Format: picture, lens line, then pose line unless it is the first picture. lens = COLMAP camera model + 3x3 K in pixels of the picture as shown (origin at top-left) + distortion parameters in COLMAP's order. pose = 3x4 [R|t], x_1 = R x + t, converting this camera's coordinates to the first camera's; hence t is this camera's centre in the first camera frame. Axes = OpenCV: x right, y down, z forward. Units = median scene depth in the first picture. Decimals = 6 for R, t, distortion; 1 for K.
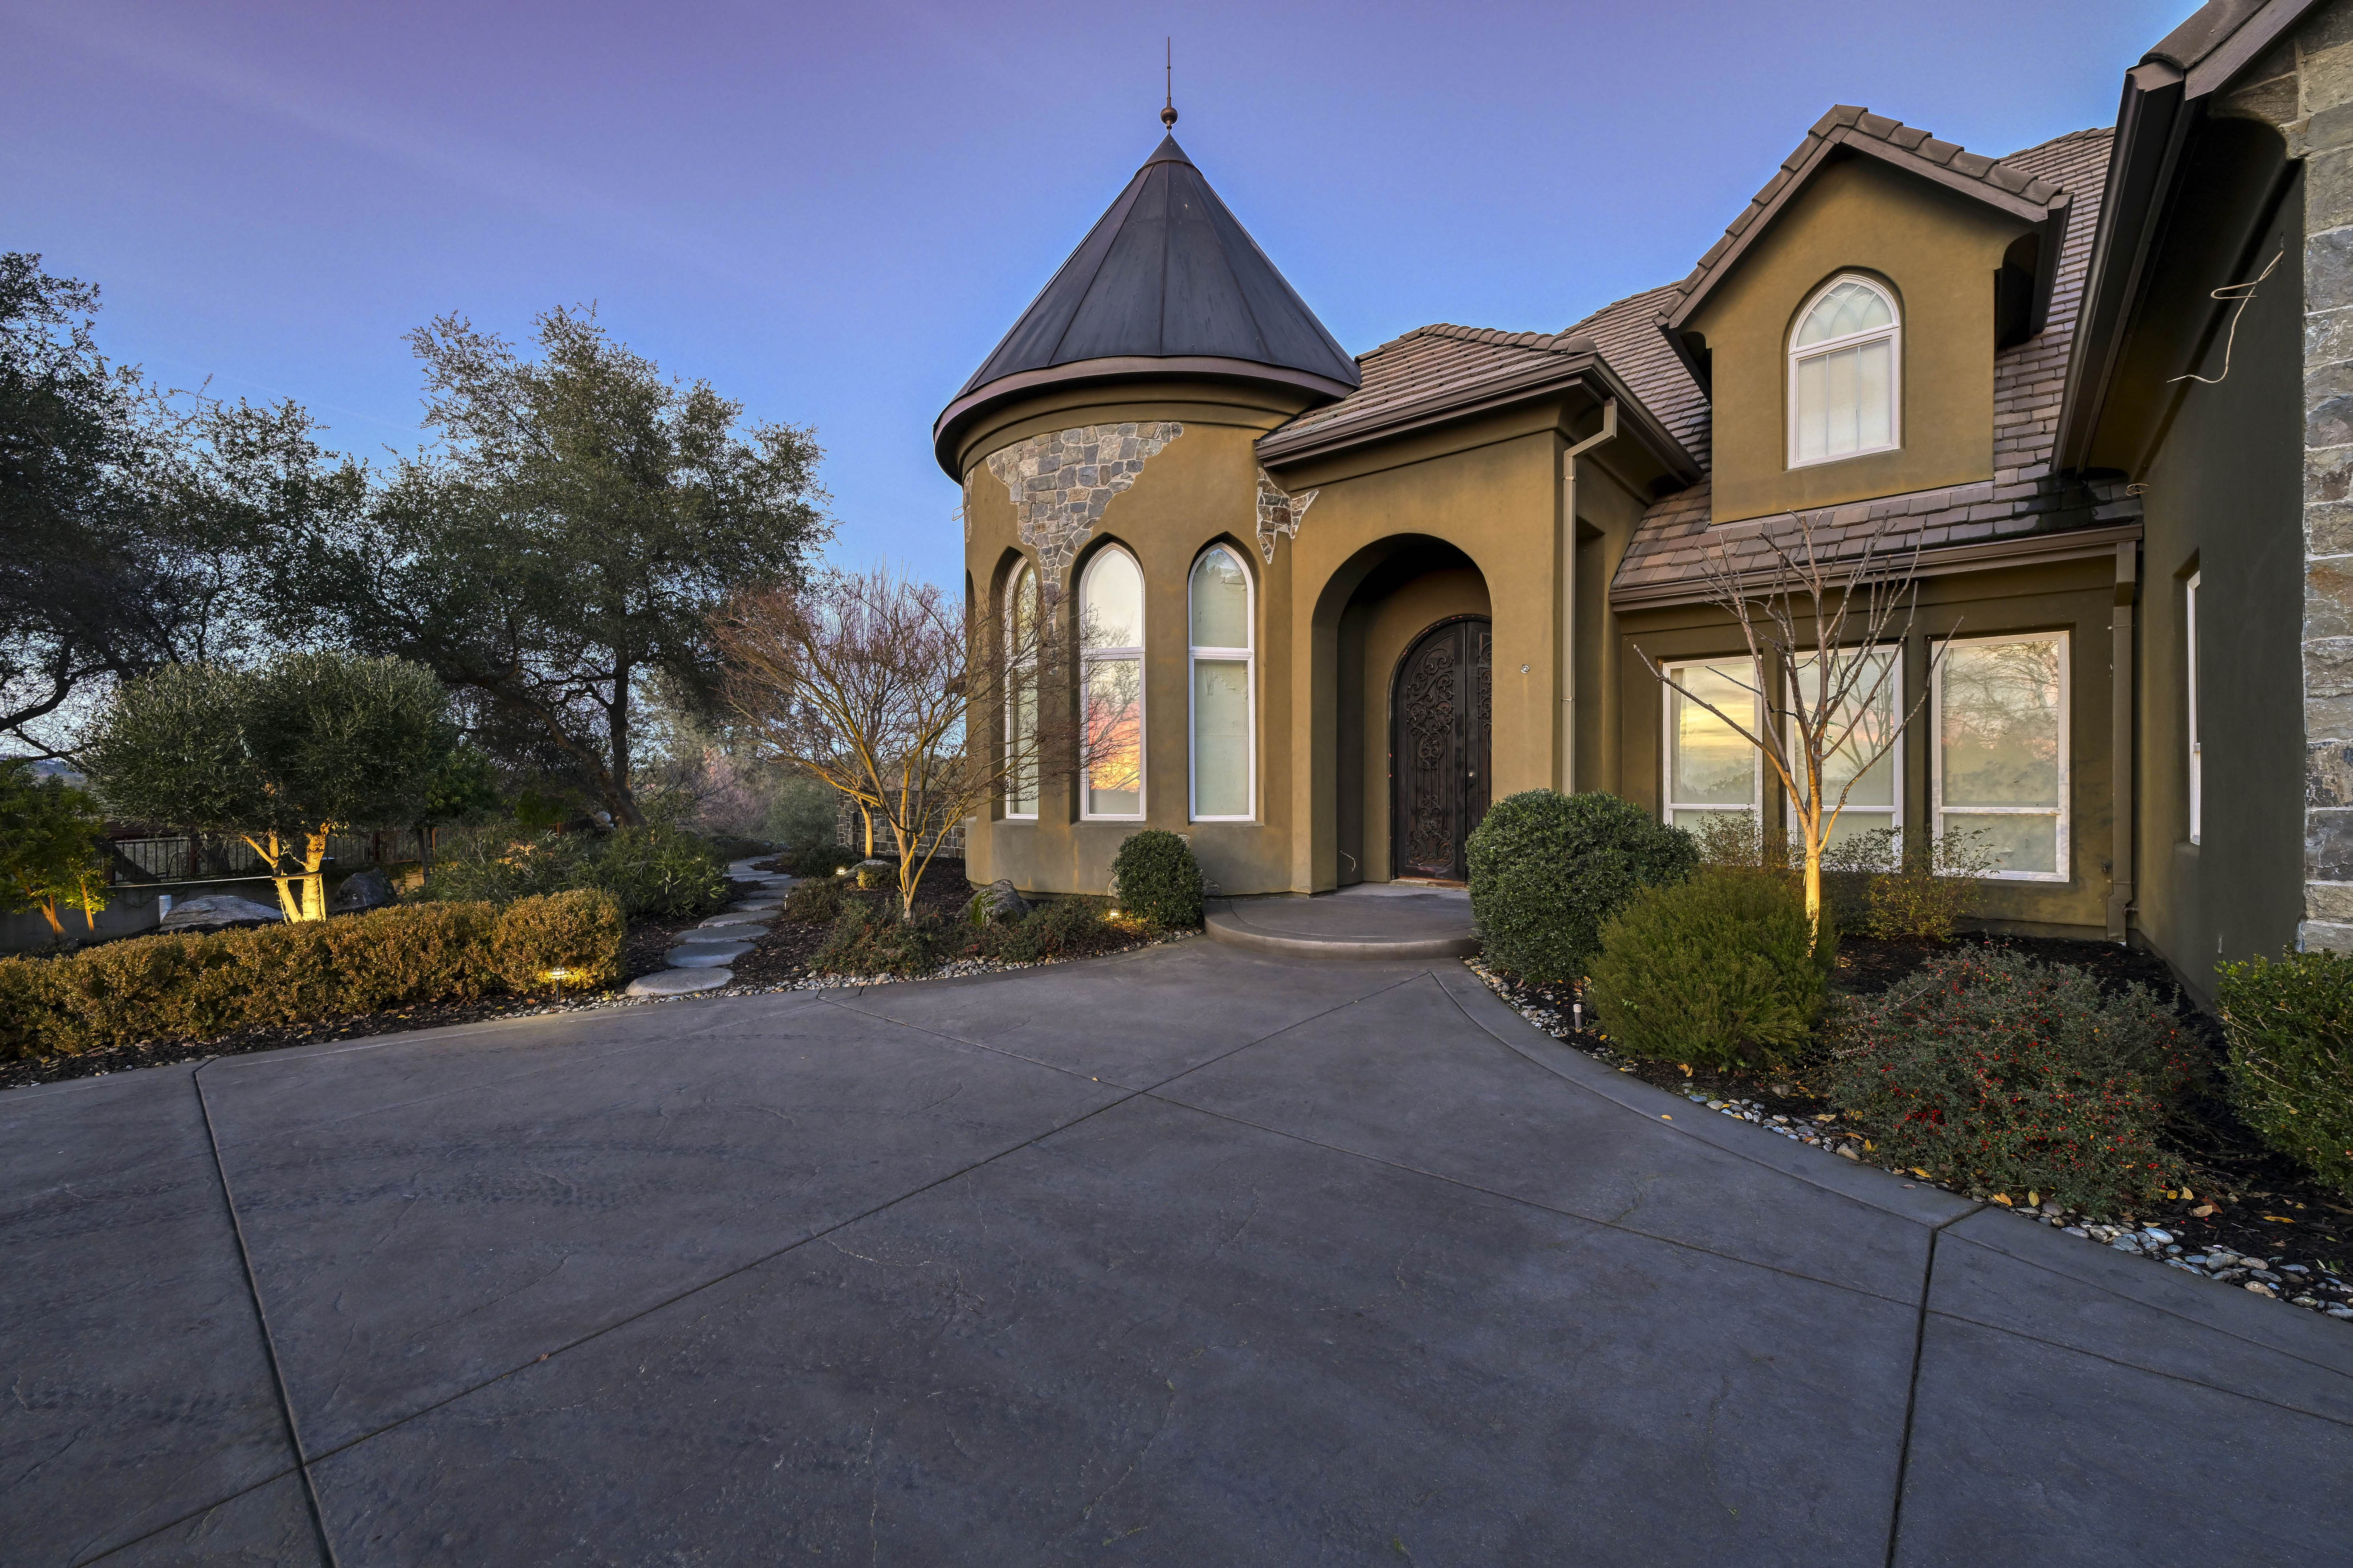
lens RADIAL K [[936.8, 0, 1170.8], [0, 936.8, 787.1], [0, 0, 1]] dist [0.004243, 0.000491]
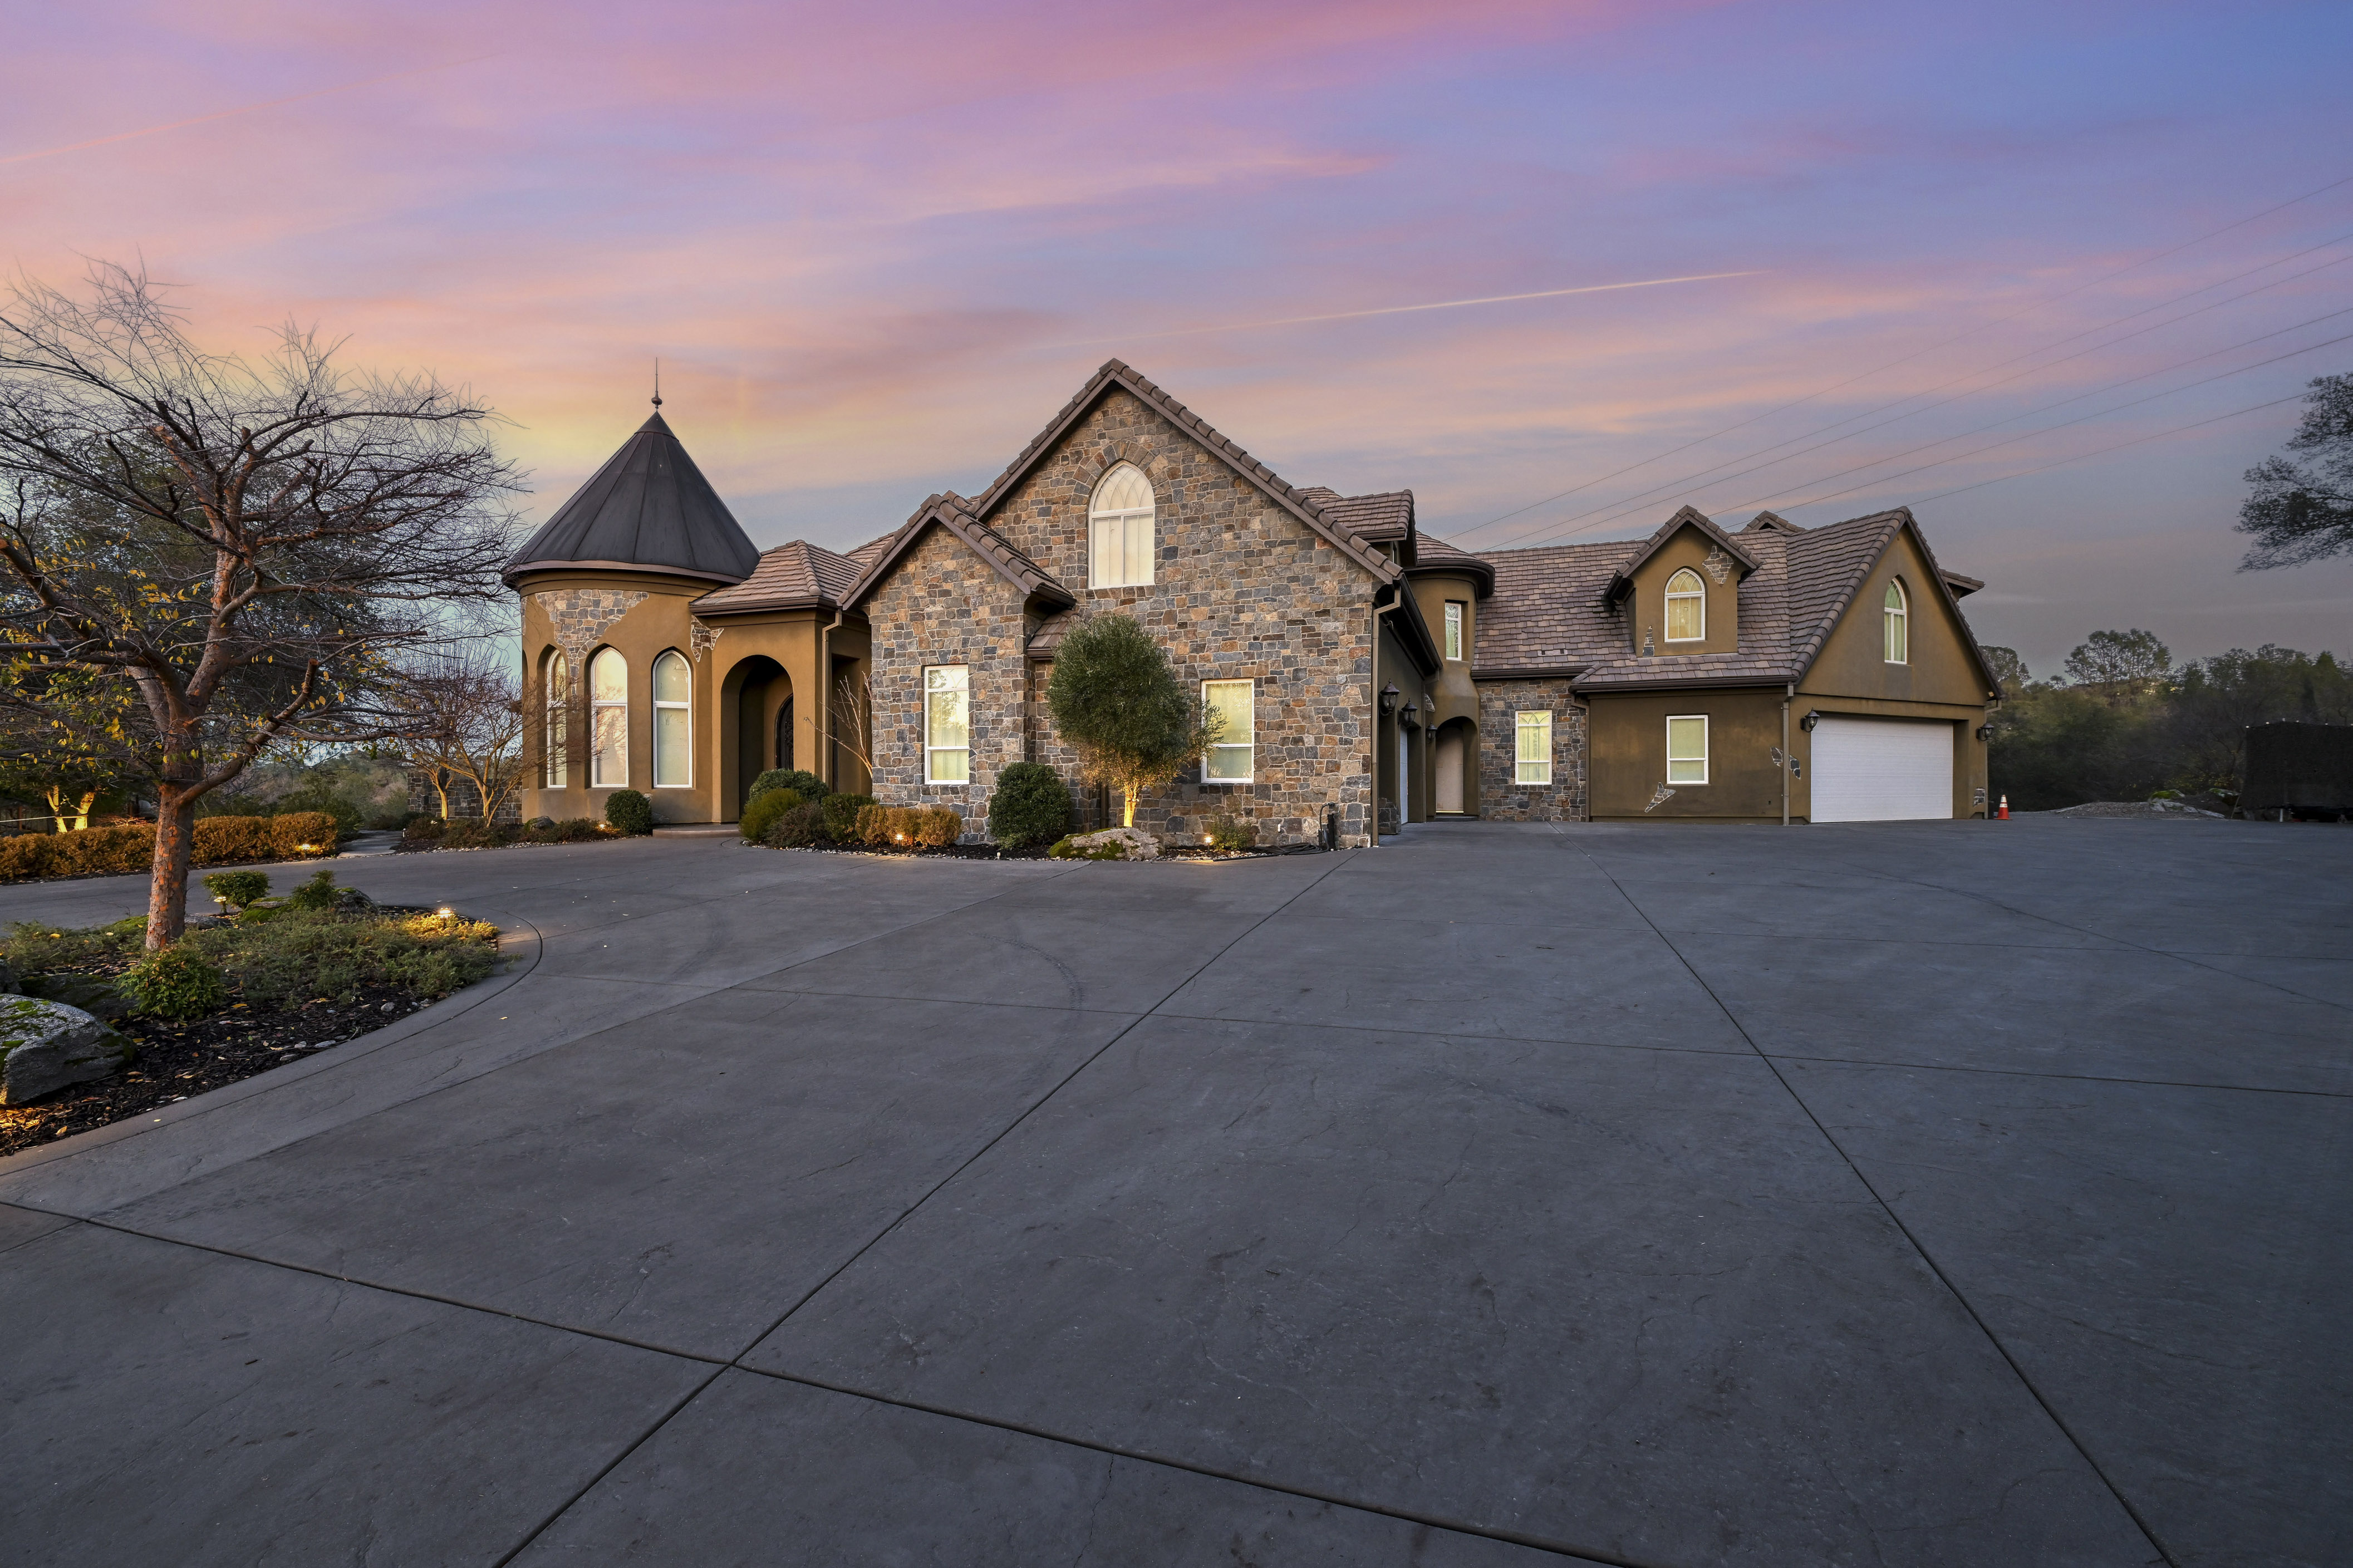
lens RADIAL K [[936.8, 0, 1177.5], [0, 936.8, 789.9], [0, 0, 1]] dist [0.004243, 0.000491]
pose [[0.925069, -0.002104, 0.379794, 0.299305], [0.003969, 0.999984, -0.004126, 0.055099], [-0.379779, 0.005324, 0.925062, -1.316831]]
